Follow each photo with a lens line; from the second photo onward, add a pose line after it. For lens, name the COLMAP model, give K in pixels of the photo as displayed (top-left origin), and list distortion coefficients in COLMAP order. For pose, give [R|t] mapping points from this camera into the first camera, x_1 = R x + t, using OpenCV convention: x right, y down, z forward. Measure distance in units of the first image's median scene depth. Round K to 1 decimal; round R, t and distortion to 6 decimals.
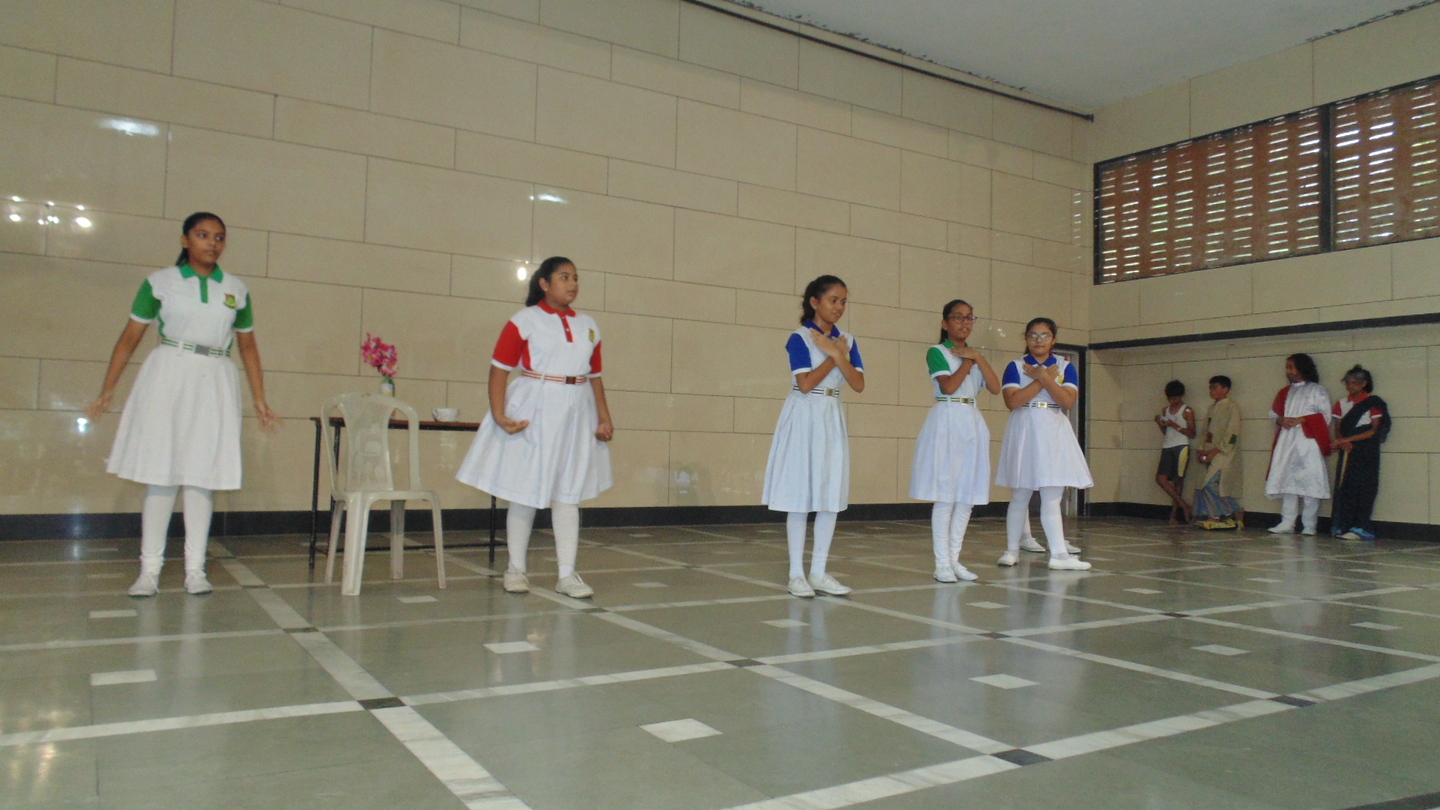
lens RADIAL K [[1018.9, 0, 732.0], [0, 1018.9, 396.9], [0, 0, 1]] dist [-0.004164, -0.014982]
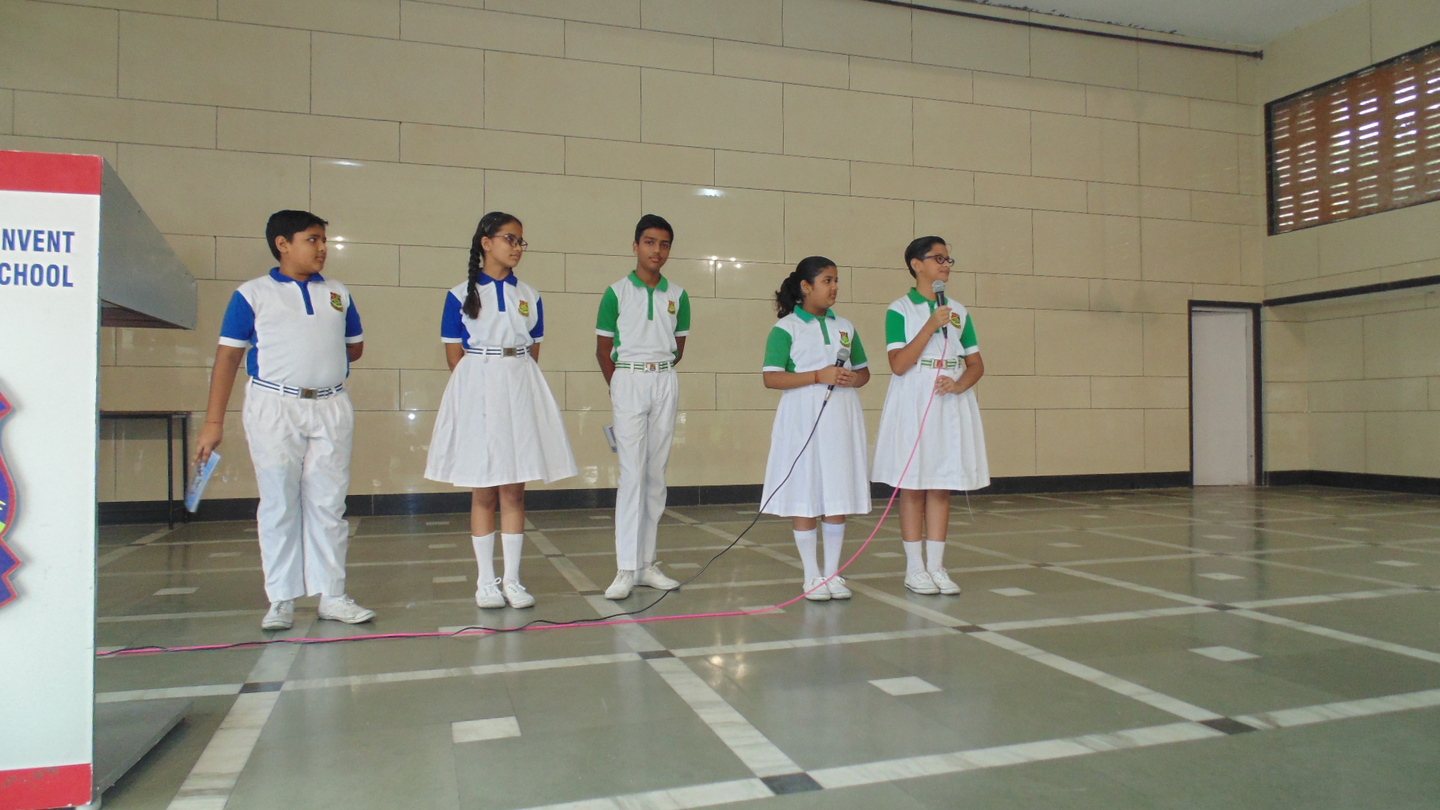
lens RADIAL K [[958.3, 0, 722.1], [0, 958.3, 402.0], [0, 0, 1]] dist [-0.005371, -0.011108]
pose [[0.967109, -0.031712, -0.252376, 0.095902], [0.038683, 0.998994, 0.022706, 0.001559], [0.251402, -0.031722, 0.967363, 0.034400]]
